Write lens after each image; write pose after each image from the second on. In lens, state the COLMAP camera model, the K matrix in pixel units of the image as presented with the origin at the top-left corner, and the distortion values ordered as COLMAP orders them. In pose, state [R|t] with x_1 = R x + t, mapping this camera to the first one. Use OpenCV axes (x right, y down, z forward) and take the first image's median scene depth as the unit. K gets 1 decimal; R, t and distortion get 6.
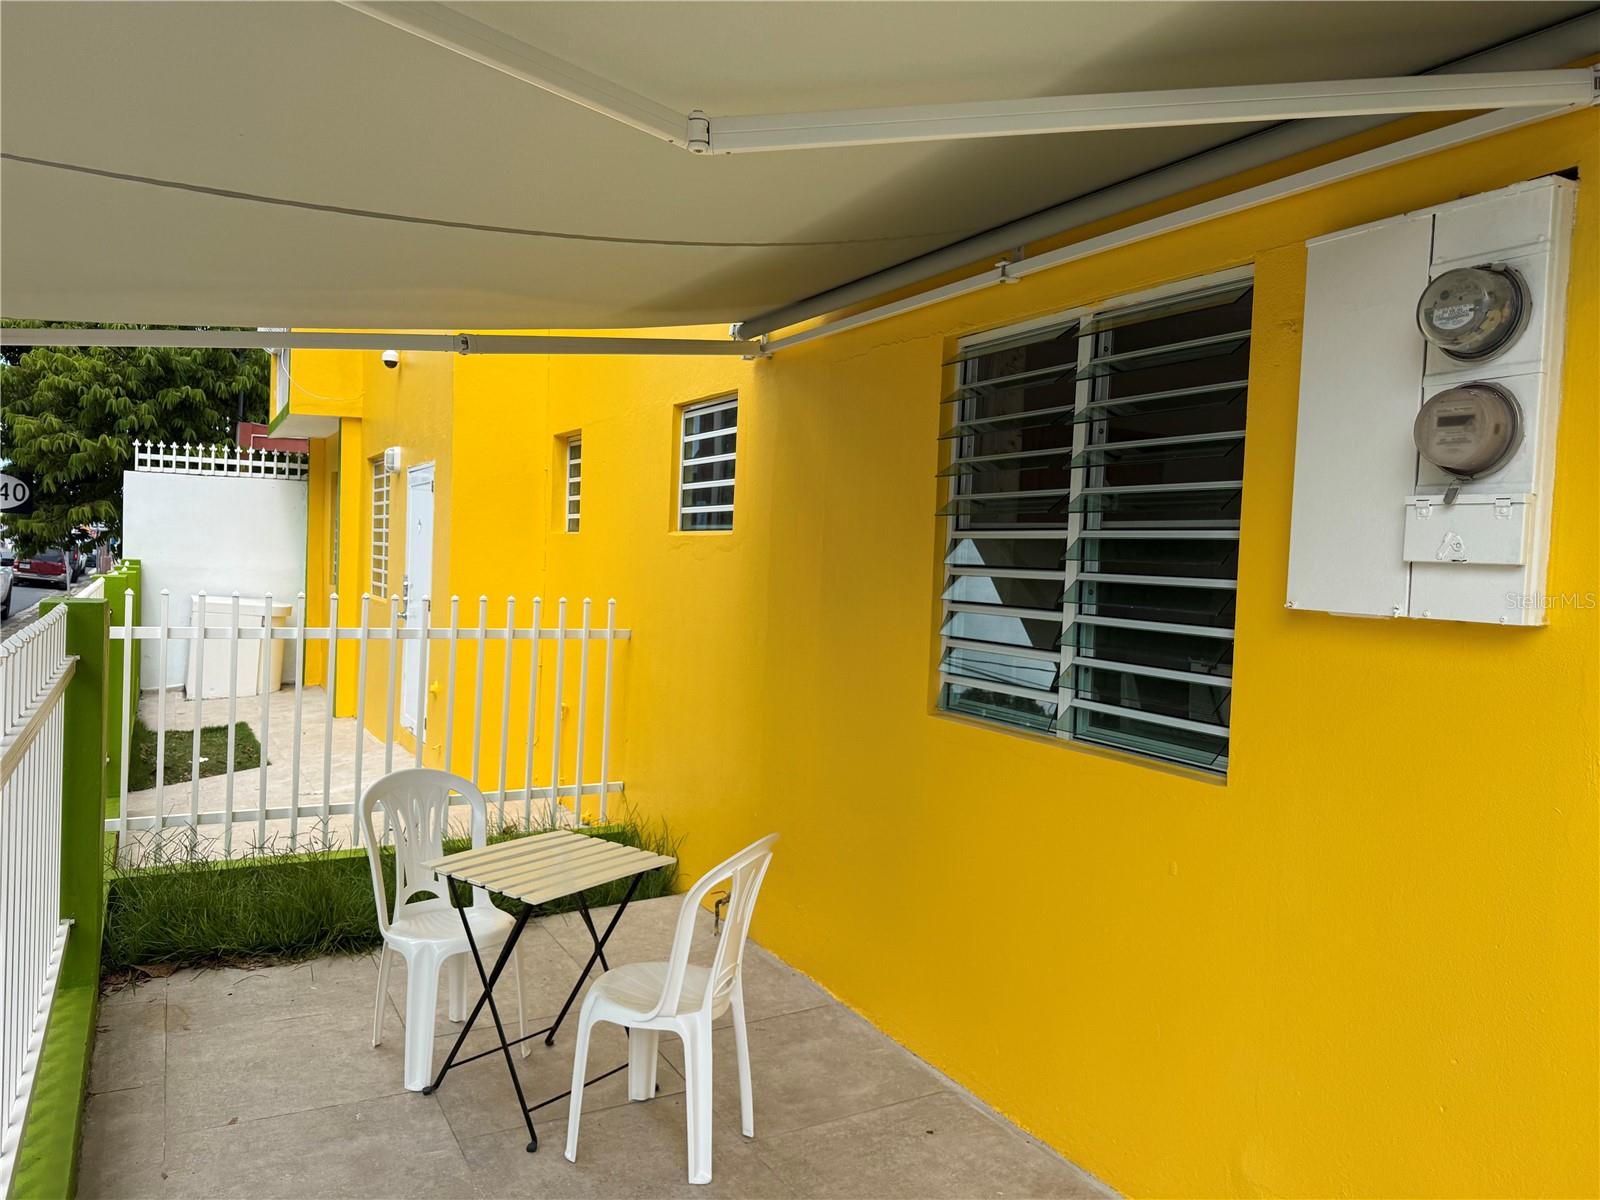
lens RADIAL K [[1142.6, 0, 804.7], [0, 1142.6, 606.9], [0, 0, 1]] dist [0.103766, -0.149743]
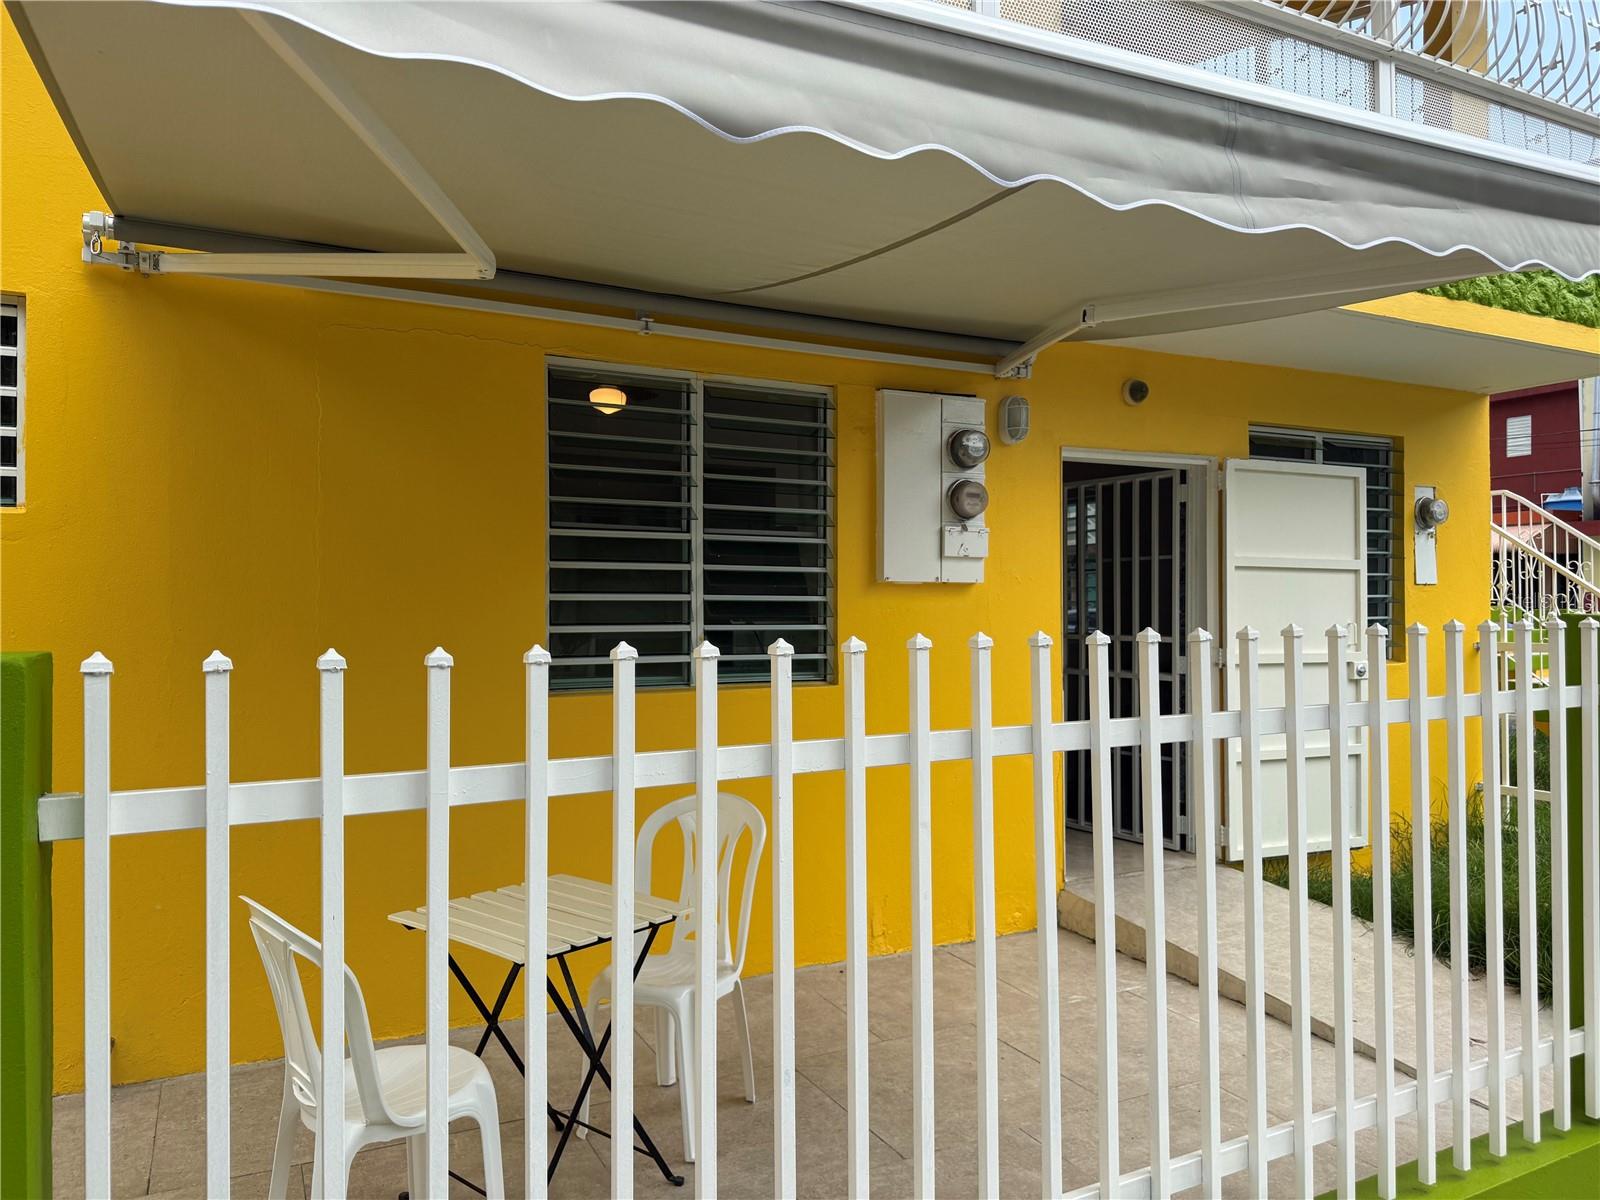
lens RADIAL K [[1292.3, 0, 802.3], [0, 1292.3, 629.6], [0, 0, 1]] dist [0.047572, 0.003839]
pose [[-0.010289, -0.049821, 0.998705, -1.323205], [0.041520, 0.997875, 0.050207, -0.023945], [-0.999085, 0.041983, -0.008199, 0.895885]]
